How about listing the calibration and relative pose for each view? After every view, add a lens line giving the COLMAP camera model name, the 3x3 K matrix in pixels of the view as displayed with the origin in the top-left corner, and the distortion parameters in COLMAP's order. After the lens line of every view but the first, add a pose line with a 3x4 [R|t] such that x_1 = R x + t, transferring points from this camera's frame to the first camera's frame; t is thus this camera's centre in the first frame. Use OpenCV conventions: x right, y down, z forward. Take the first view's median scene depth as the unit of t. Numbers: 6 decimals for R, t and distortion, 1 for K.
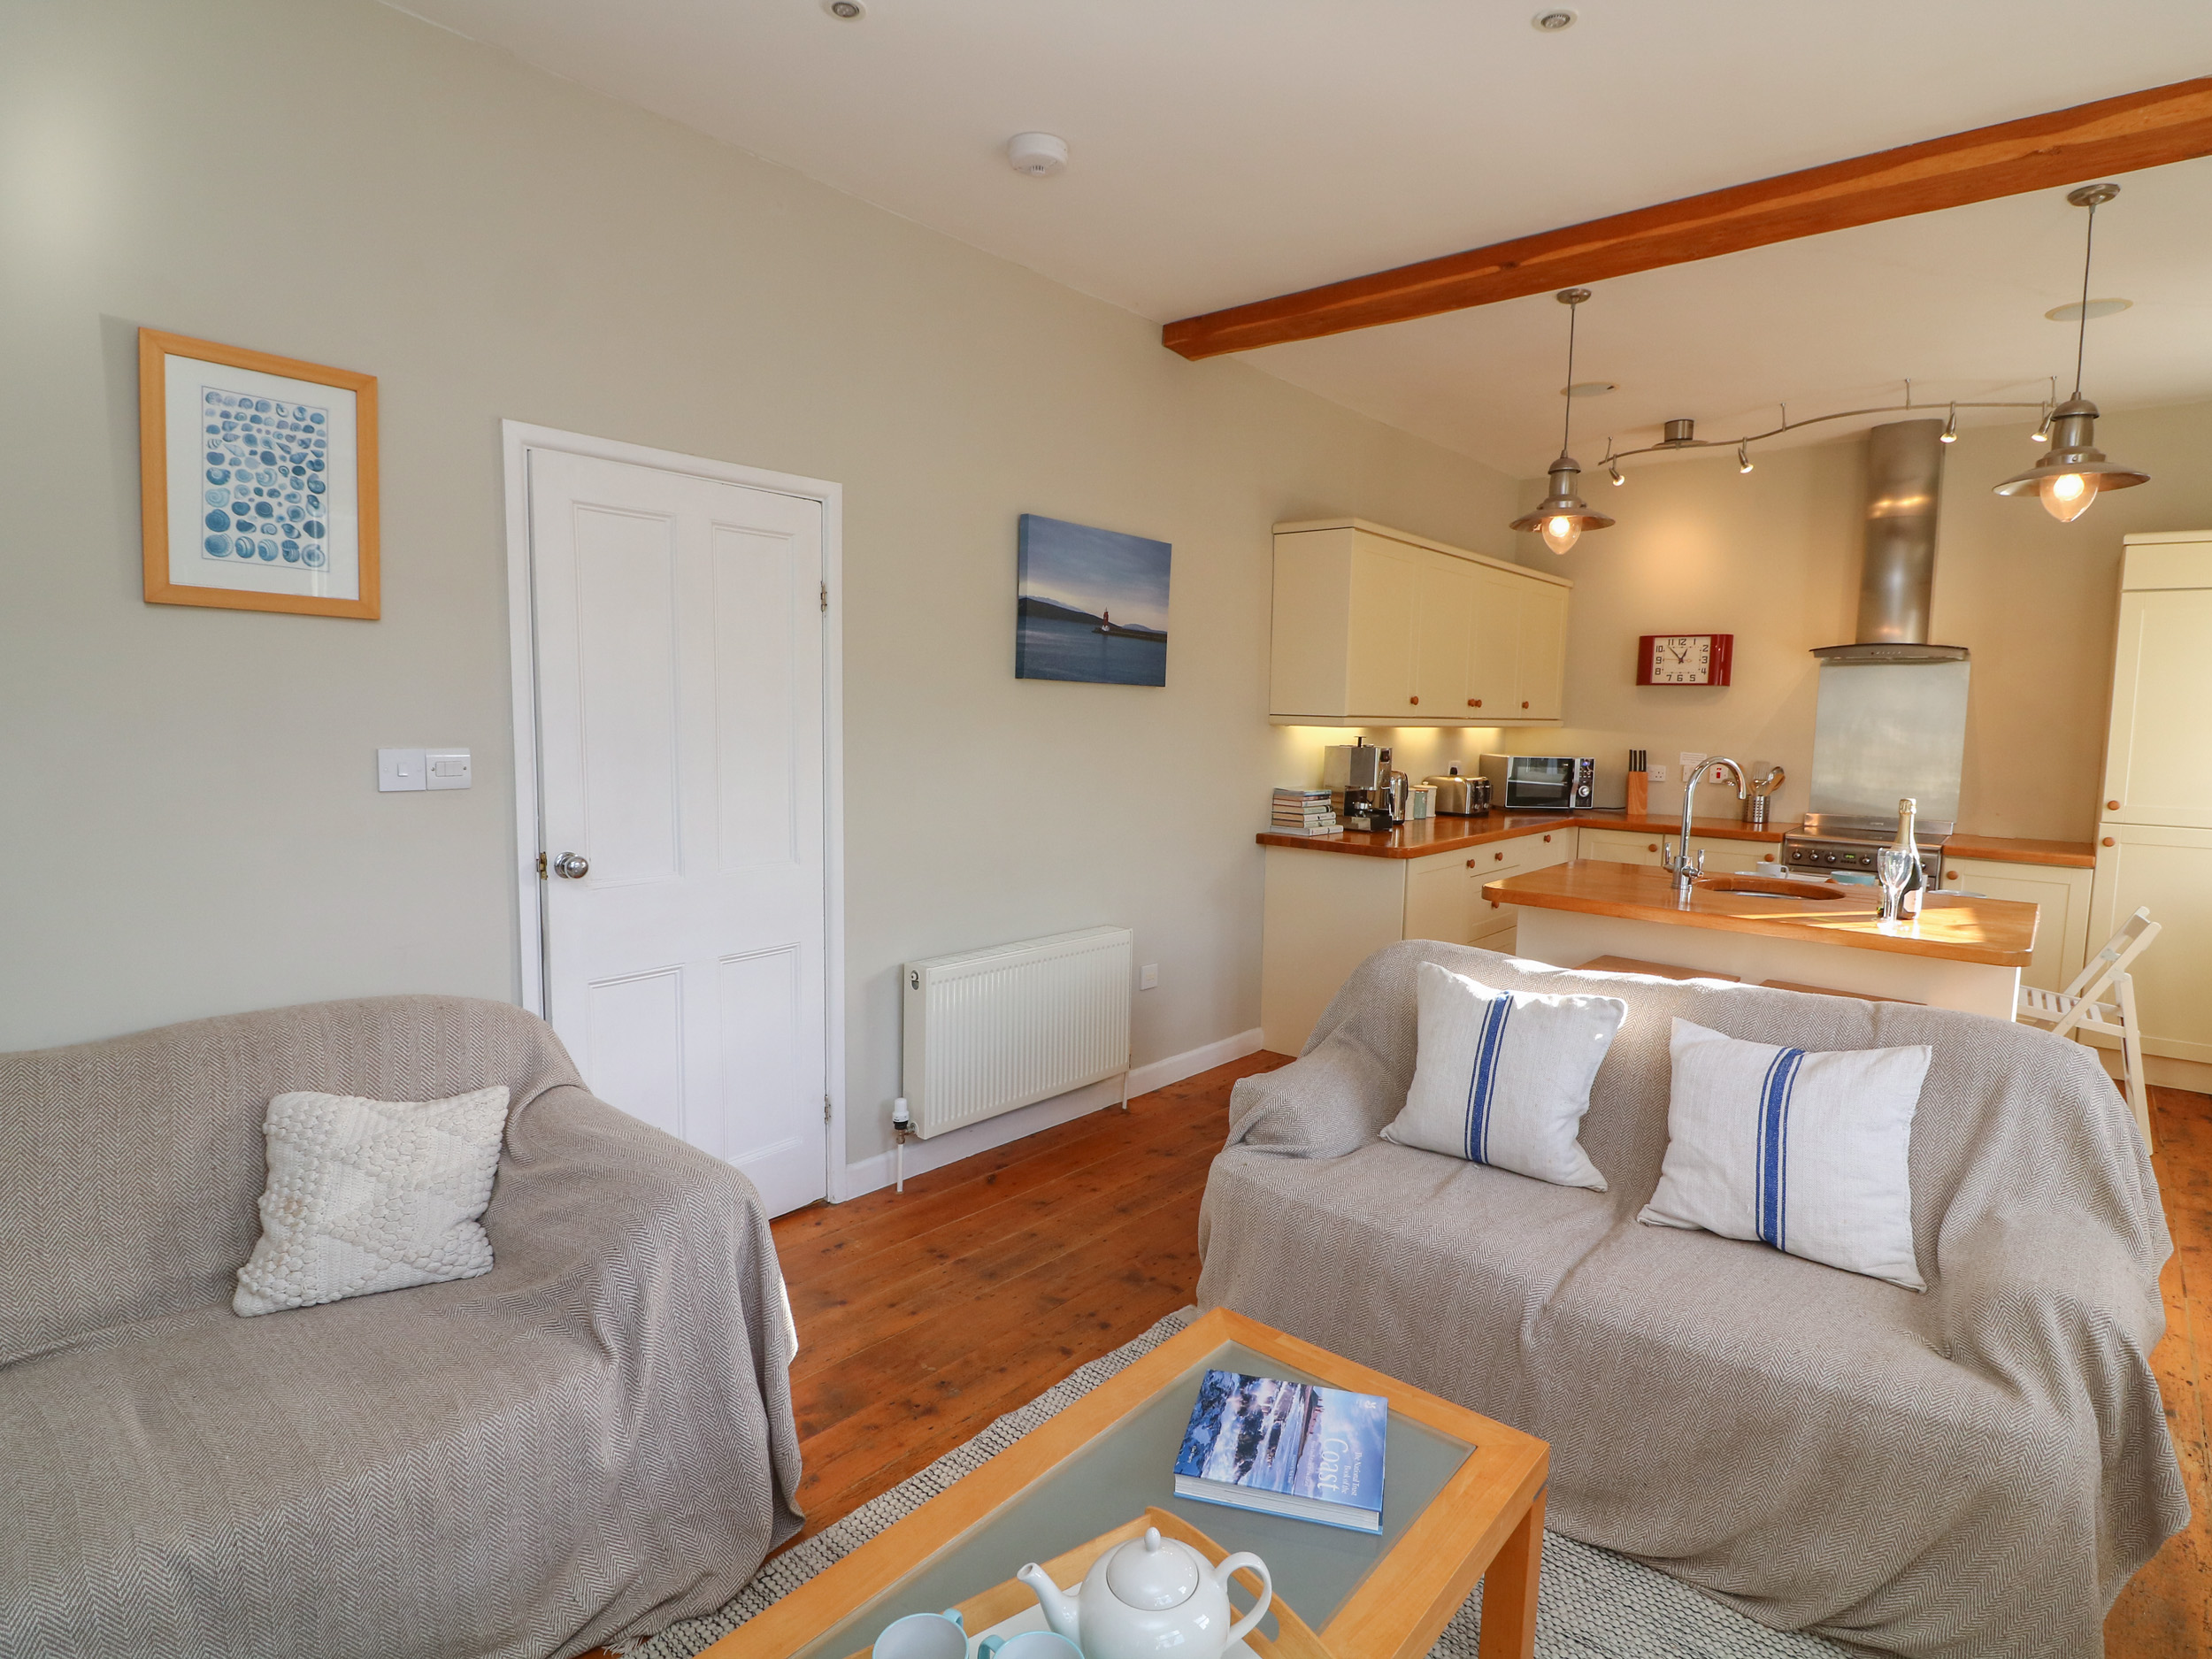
lens RADIAL K [[1162.7, 0, 1119.4], [0, 1162.7, 813.8], [0, 0, 1]] dist [0.003033, -0.018652]
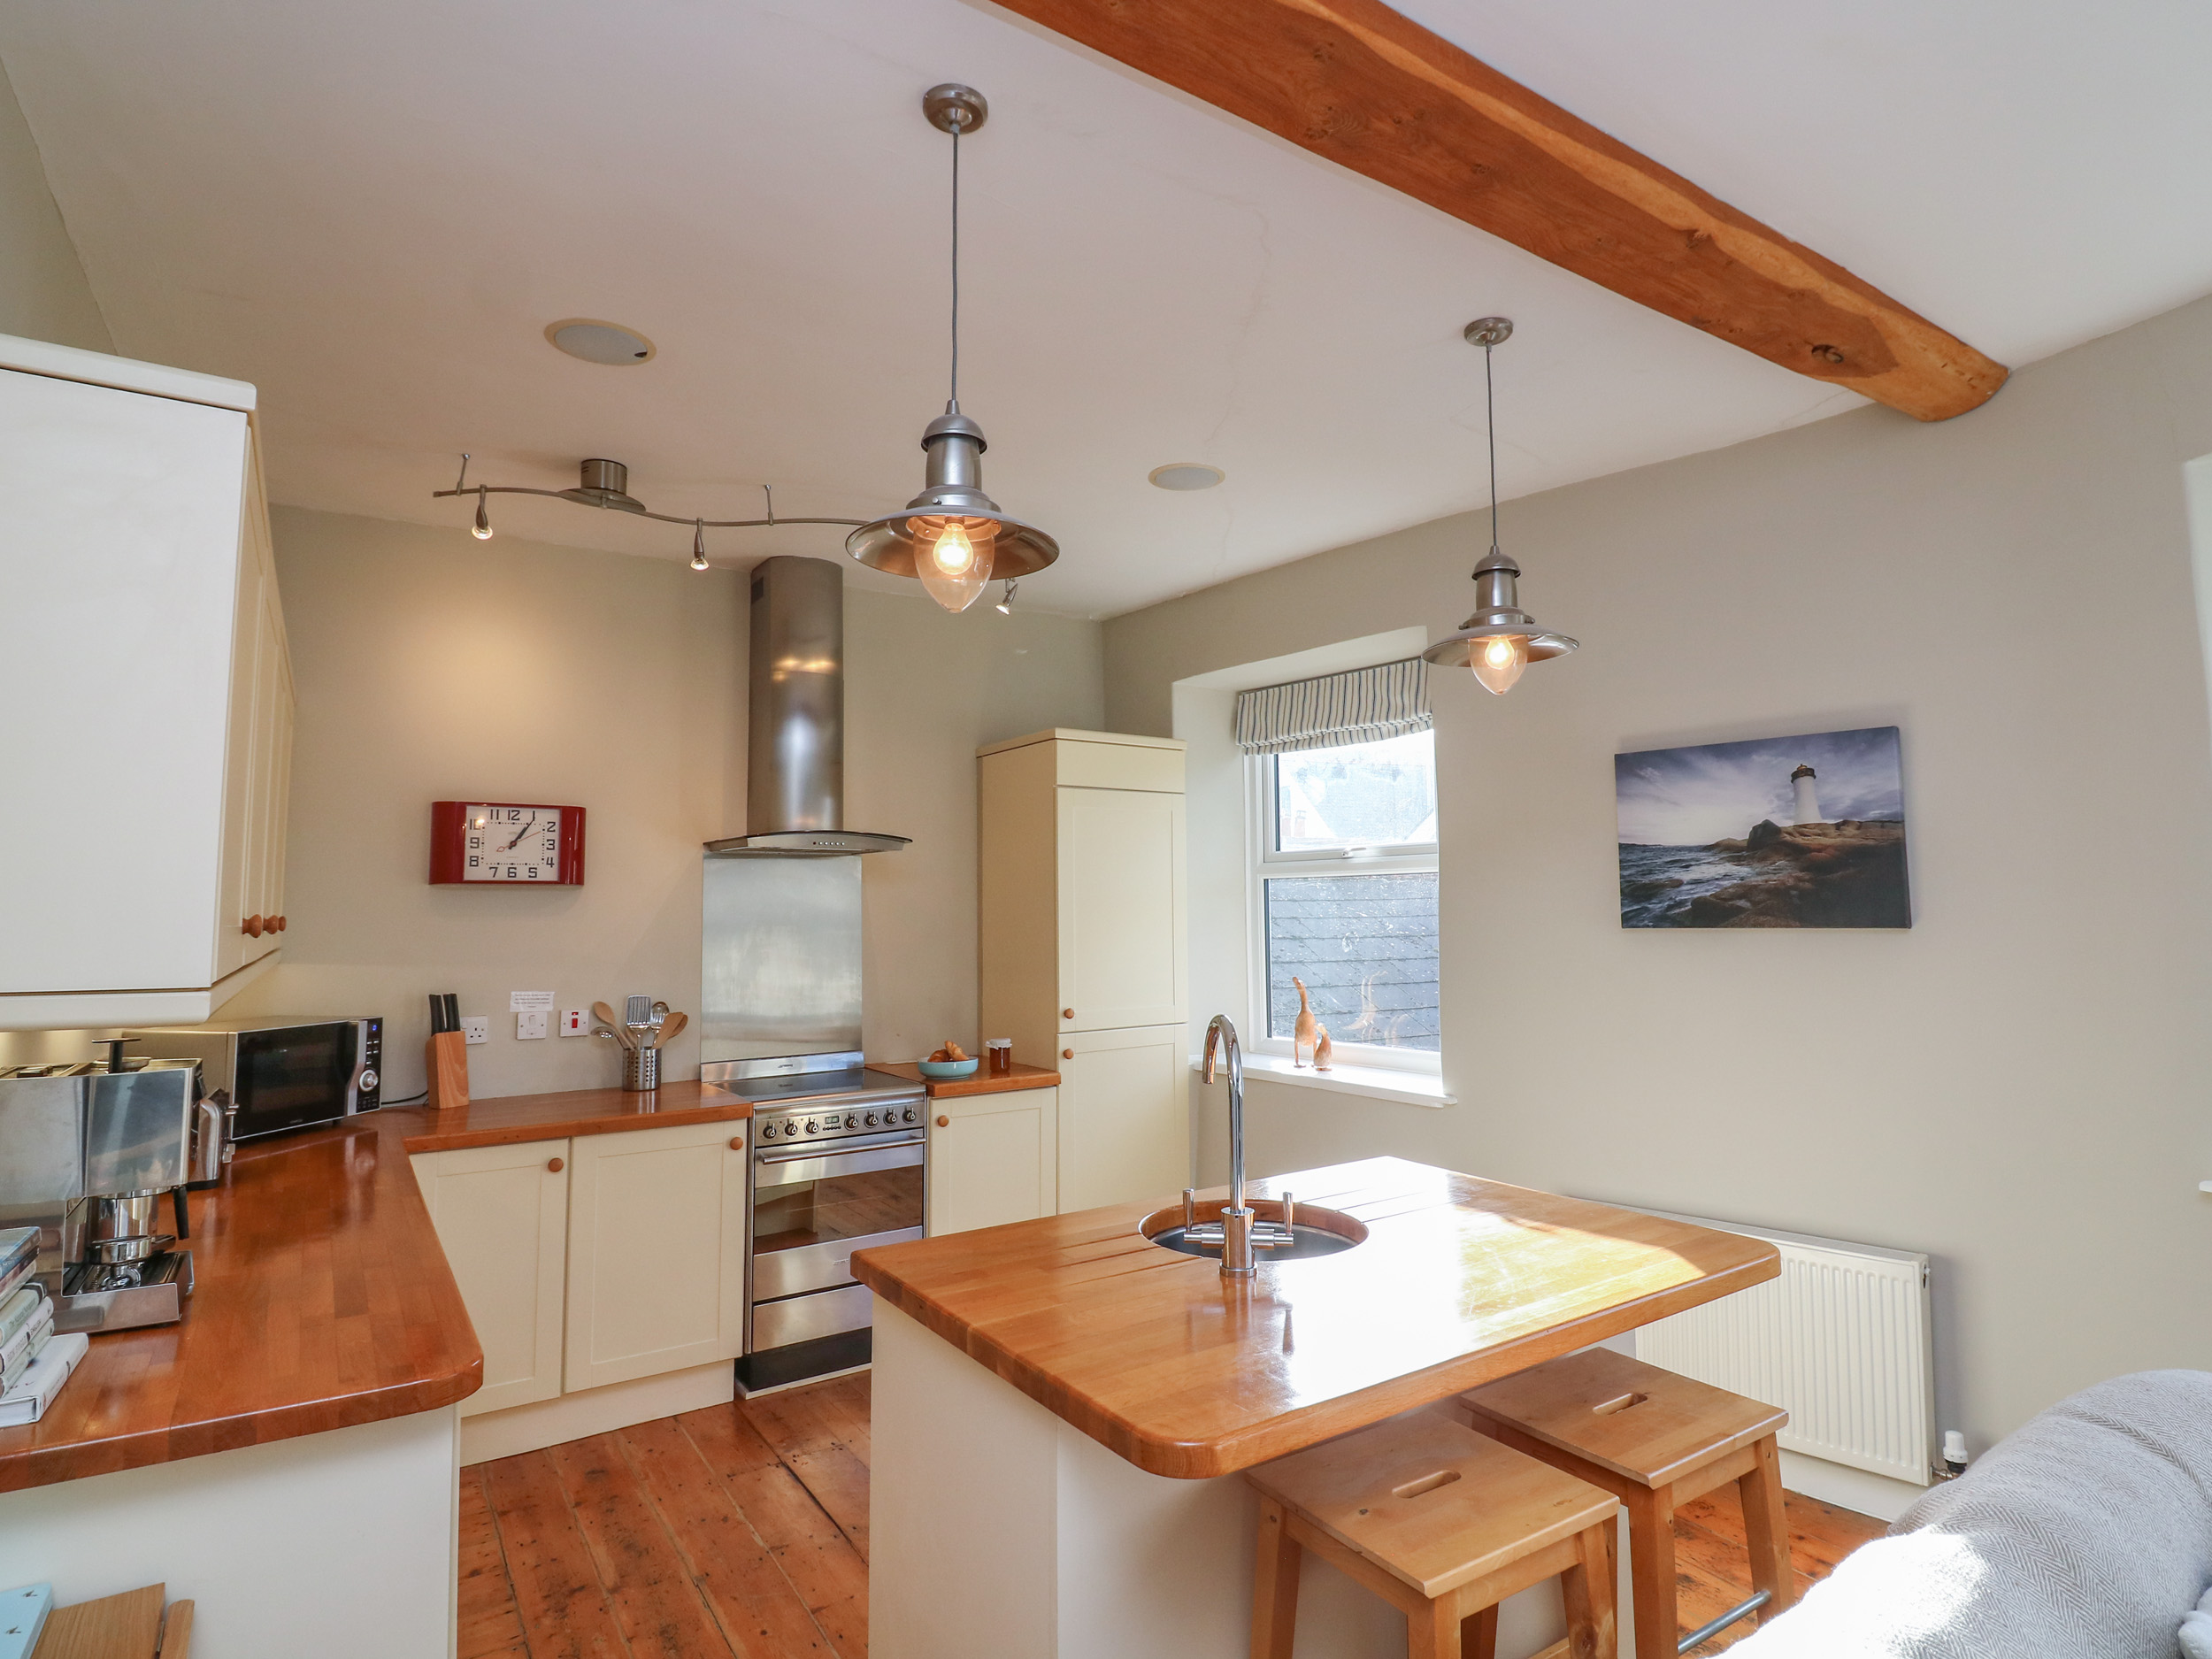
lens RADIAL K [[1162.7, 0, 1119.4], [0, 1162.7, 813.8], [0, 0, 1]] dist [0.003033, -0.018652]
pose [[0.272365, 0.058967, 0.960385, -0.029395], [0.101751, 0.990759, -0.089689, -0.063865], [-0.956799, 0.122148, 0.263848, 0.563290]]
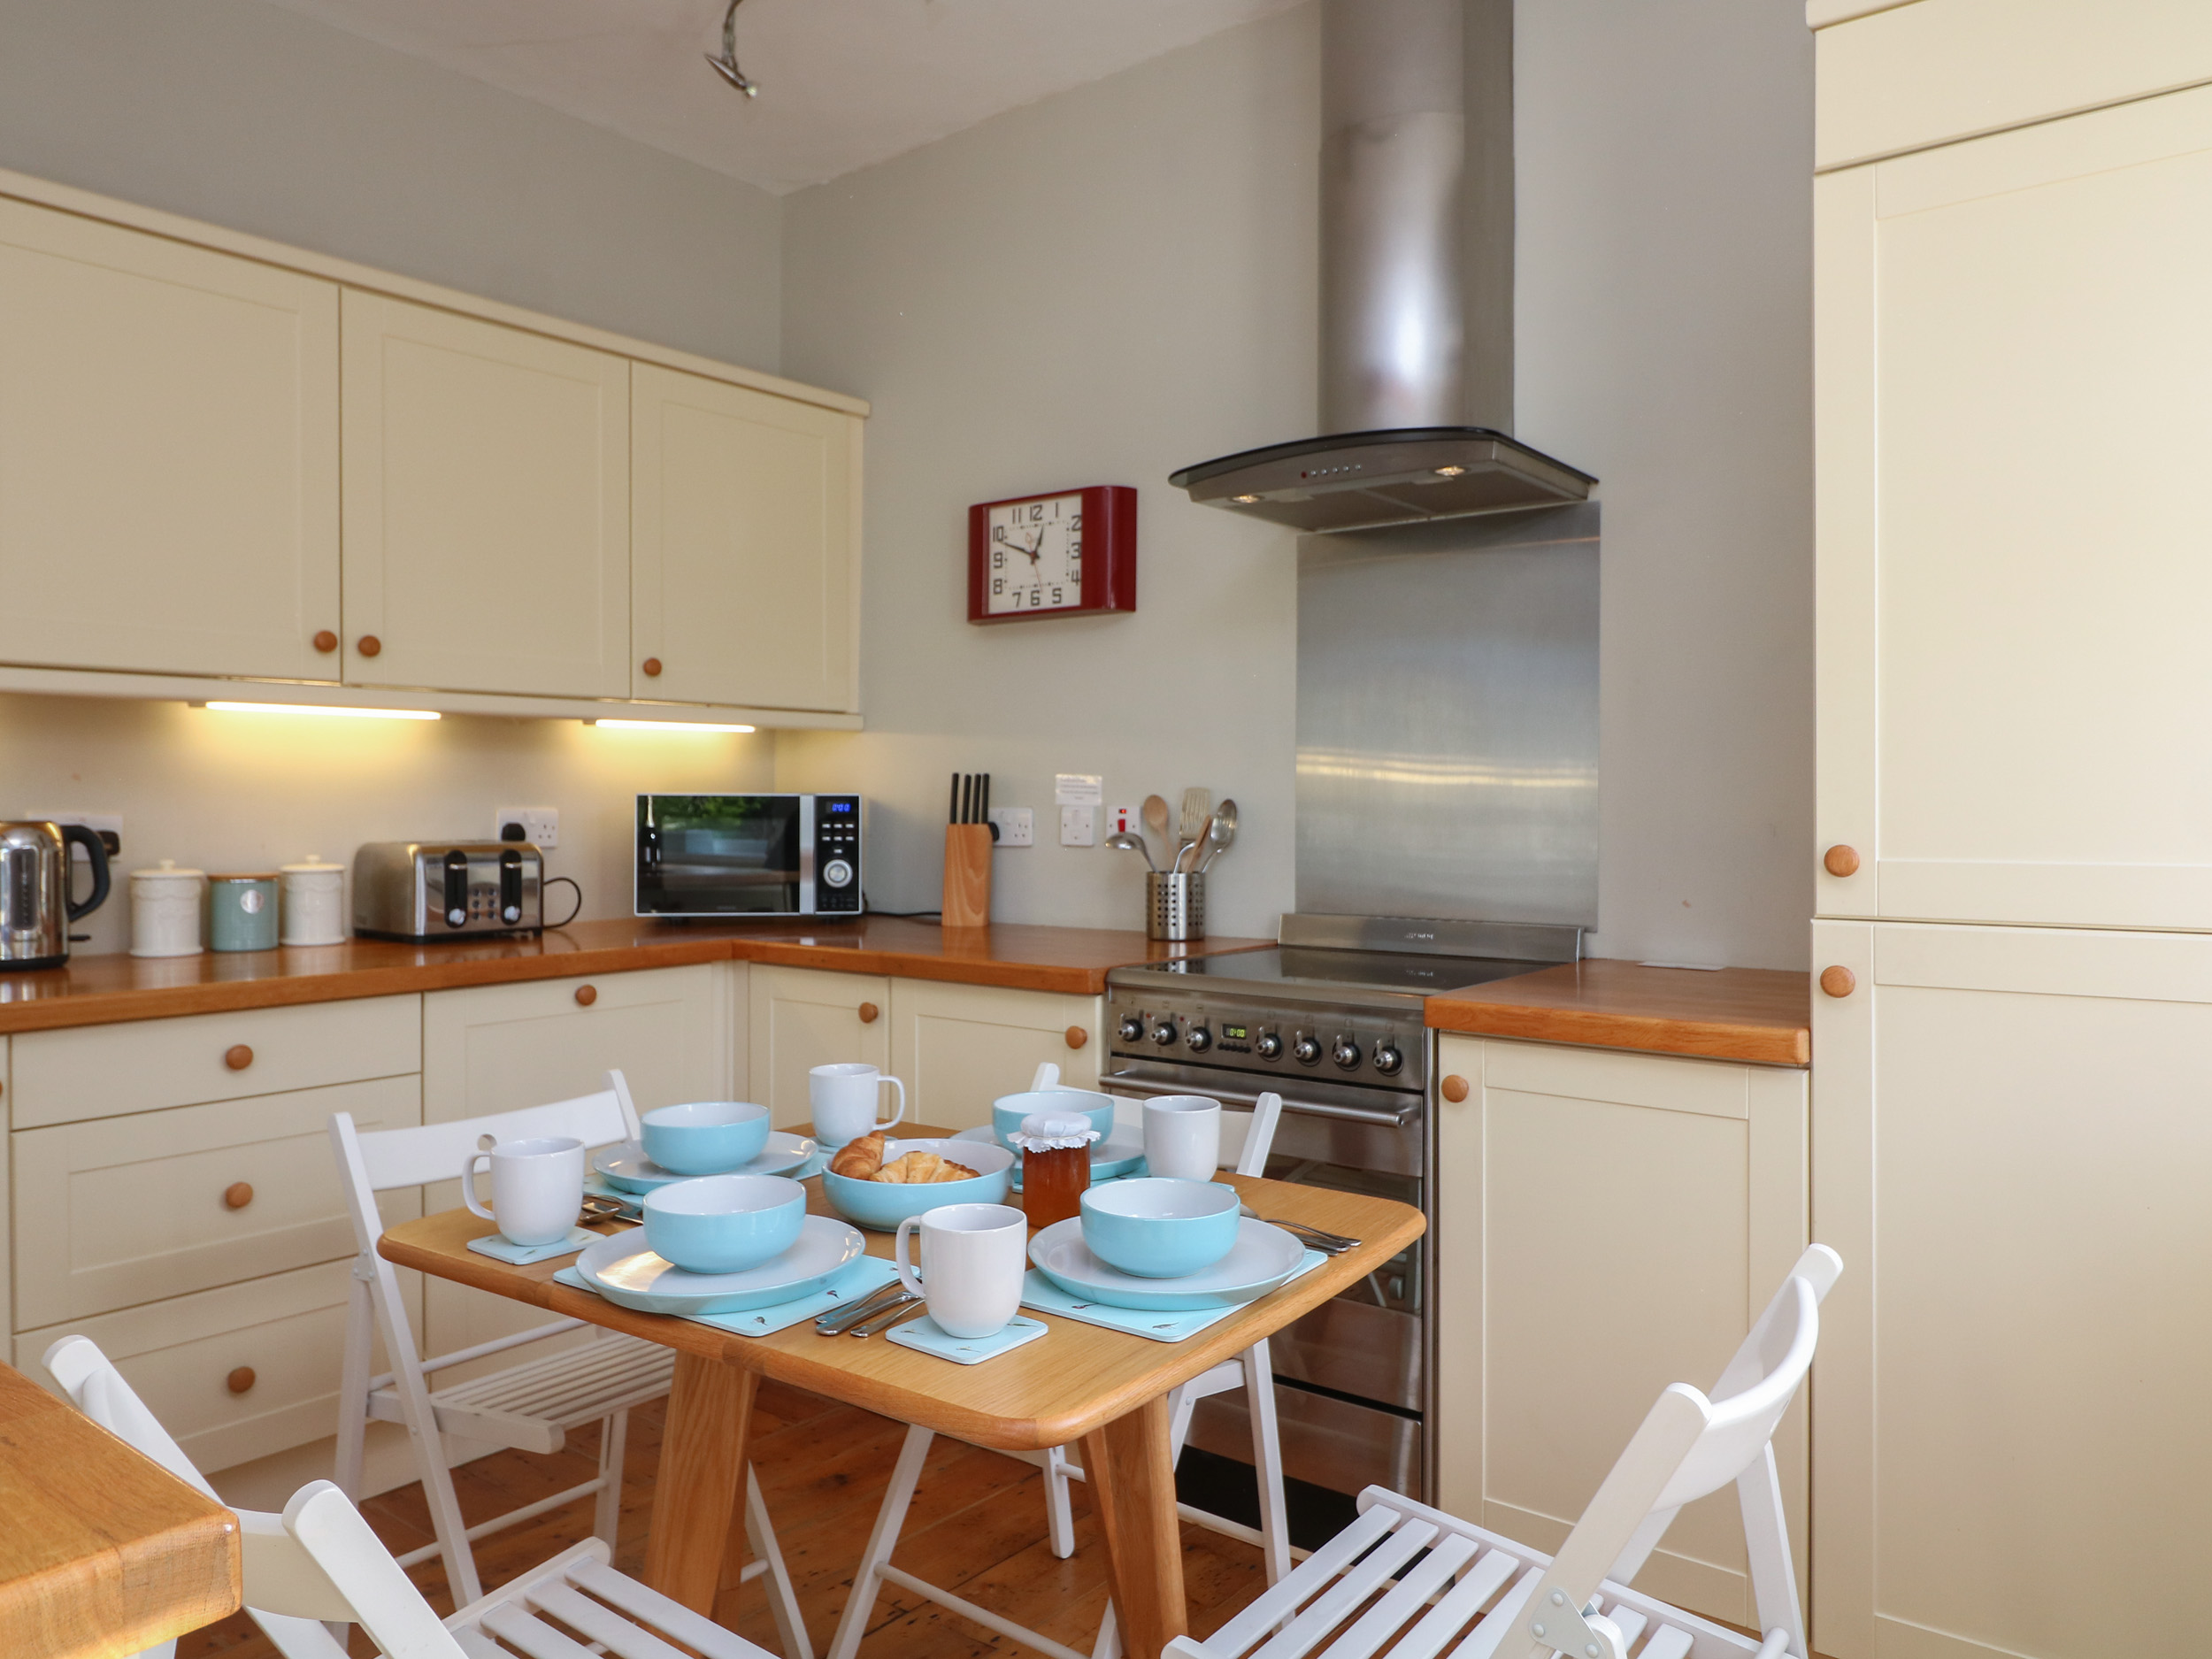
lens RADIAL K [[1560.7, 0, 1106.0], [0, 1560.7, 829.5], [0, 0, 1]] dist [0.004636, 0.001791]
pose [[0.999609, -0.022584, 0.016474, 0.535819], [0.023671, 0.997330, -0.069085, 0.006480], [-0.014870, 0.069448, 0.997475, 0.478314]]
